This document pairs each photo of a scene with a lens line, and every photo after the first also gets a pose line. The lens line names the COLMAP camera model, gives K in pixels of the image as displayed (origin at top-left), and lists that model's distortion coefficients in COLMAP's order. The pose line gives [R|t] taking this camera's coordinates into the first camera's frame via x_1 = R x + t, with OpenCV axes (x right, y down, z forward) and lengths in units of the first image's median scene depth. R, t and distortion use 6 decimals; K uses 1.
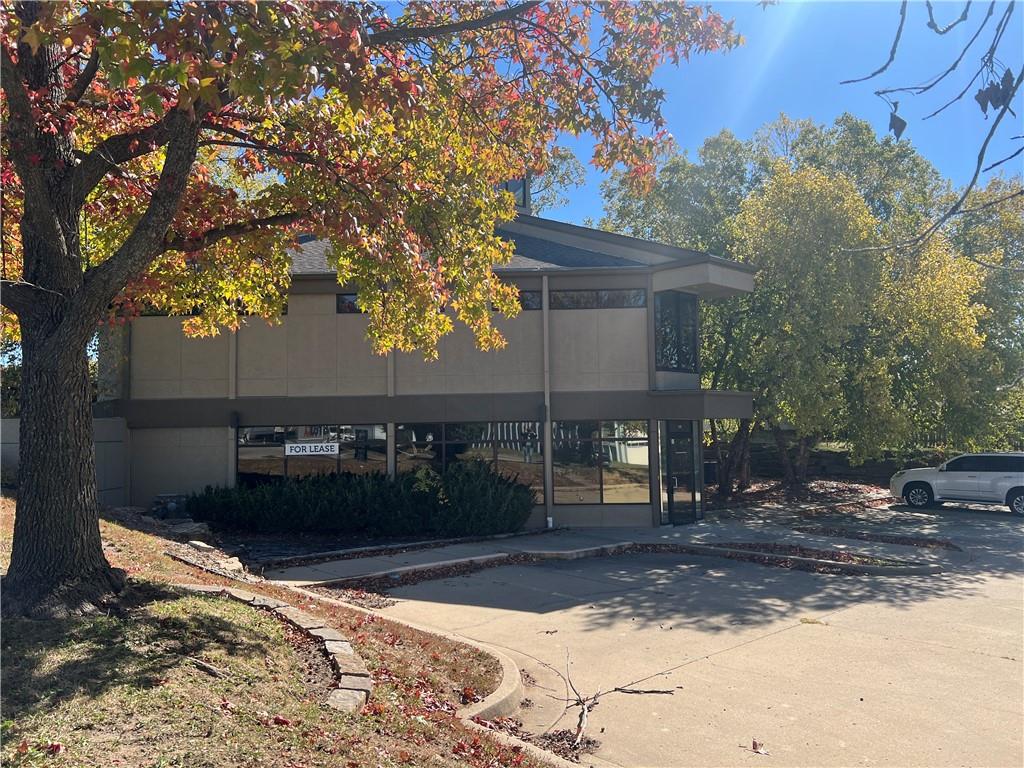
lens RADIAL K [[782.7, 0, 512.2], [0, 782.7, 362.1], [0, 0, 1]] dist [0.037244, -0.001514]
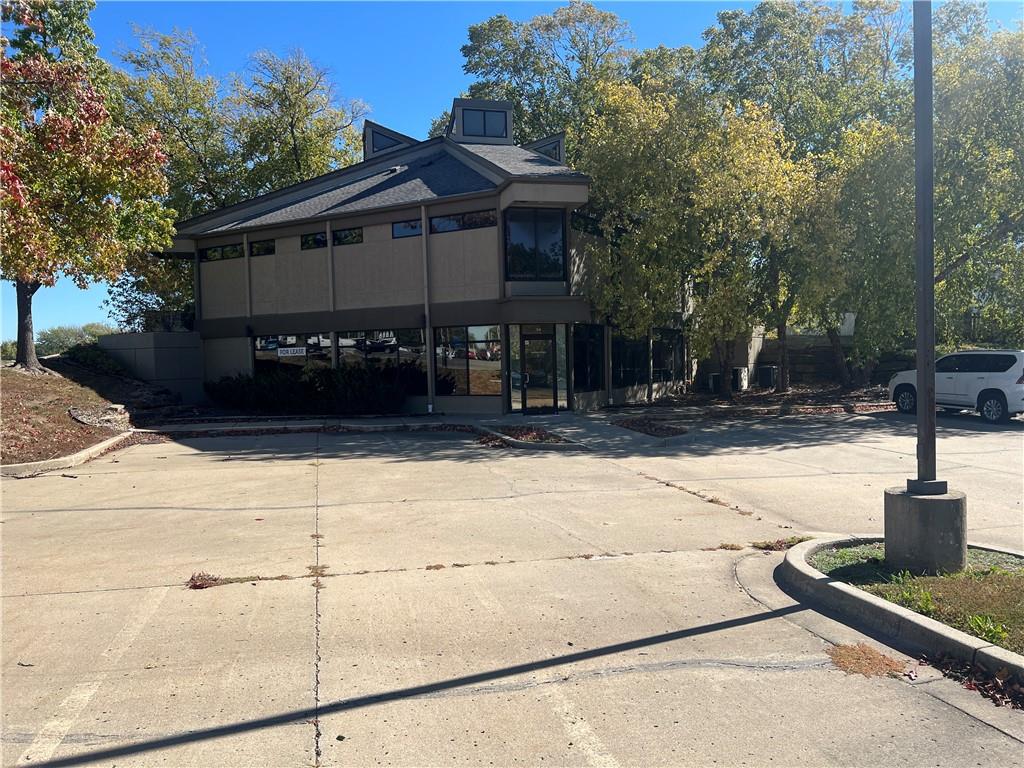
lens RADIAL K [[782.6, 0, 512.0], [0, 782.6, 384.0], [0, 0, 1]] dist [0.037399, -0.002733]
pose [[0.872485, 0.010182, -0.488534, 0.750631], [0.055200, 0.991329, 0.119243, 0.024127], [0.485512, -0.131005, 0.864358, -0.004395]]
